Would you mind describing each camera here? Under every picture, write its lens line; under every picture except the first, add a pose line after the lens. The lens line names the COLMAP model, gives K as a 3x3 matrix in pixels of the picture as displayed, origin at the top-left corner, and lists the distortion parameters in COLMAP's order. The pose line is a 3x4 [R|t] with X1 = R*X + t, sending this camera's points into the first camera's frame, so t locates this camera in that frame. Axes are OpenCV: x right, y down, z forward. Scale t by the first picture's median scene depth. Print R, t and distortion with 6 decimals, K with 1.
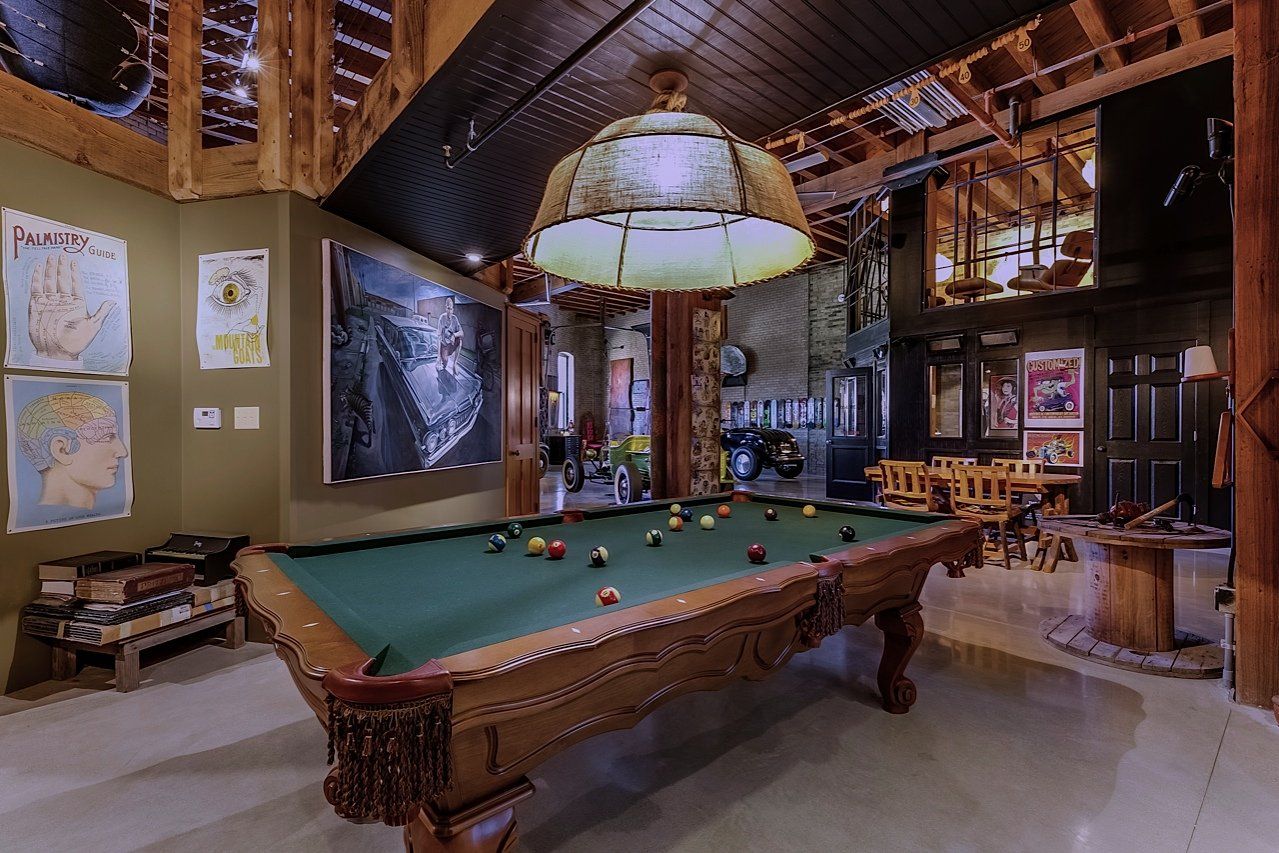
lens RADIAL K [[582.2, 0, 638.9], [0, 582.2, 431.3], [0, 0, 1]] dist [-0.000999, -0.002106]
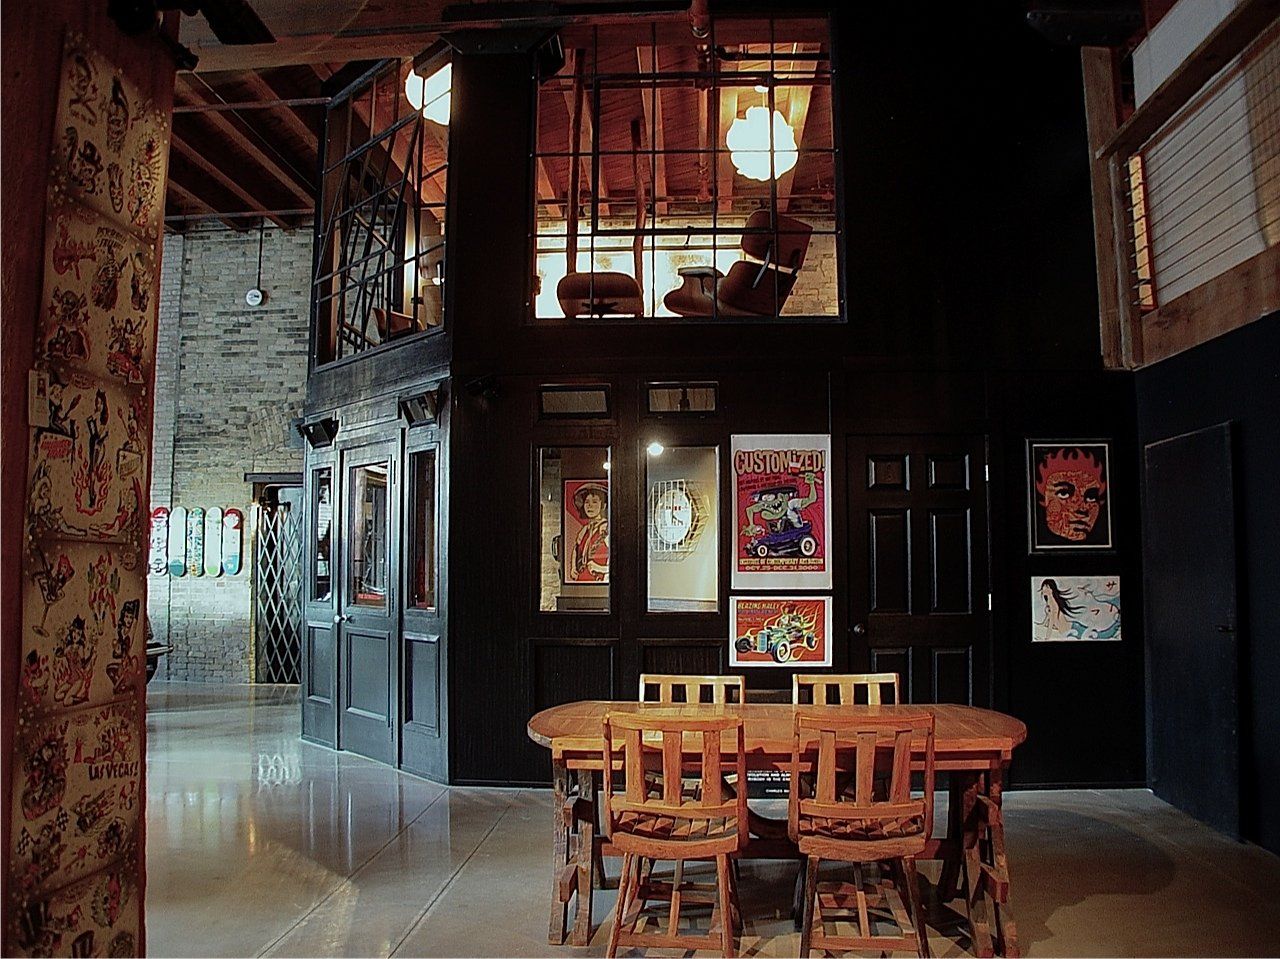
lens RADIAL K [[1049.6, 0, 638.2], [0, 1049.6, 476.6], [0, 0, 1]] dist [-0.103447, 0.006503]
pose [[0.718530, 0.057755, 0.693094, 0.007496], [0.004534, 0.996136, -0.087707, -0.025042], [-0.695482, 0.066163, 0.715491, 0.454726]]
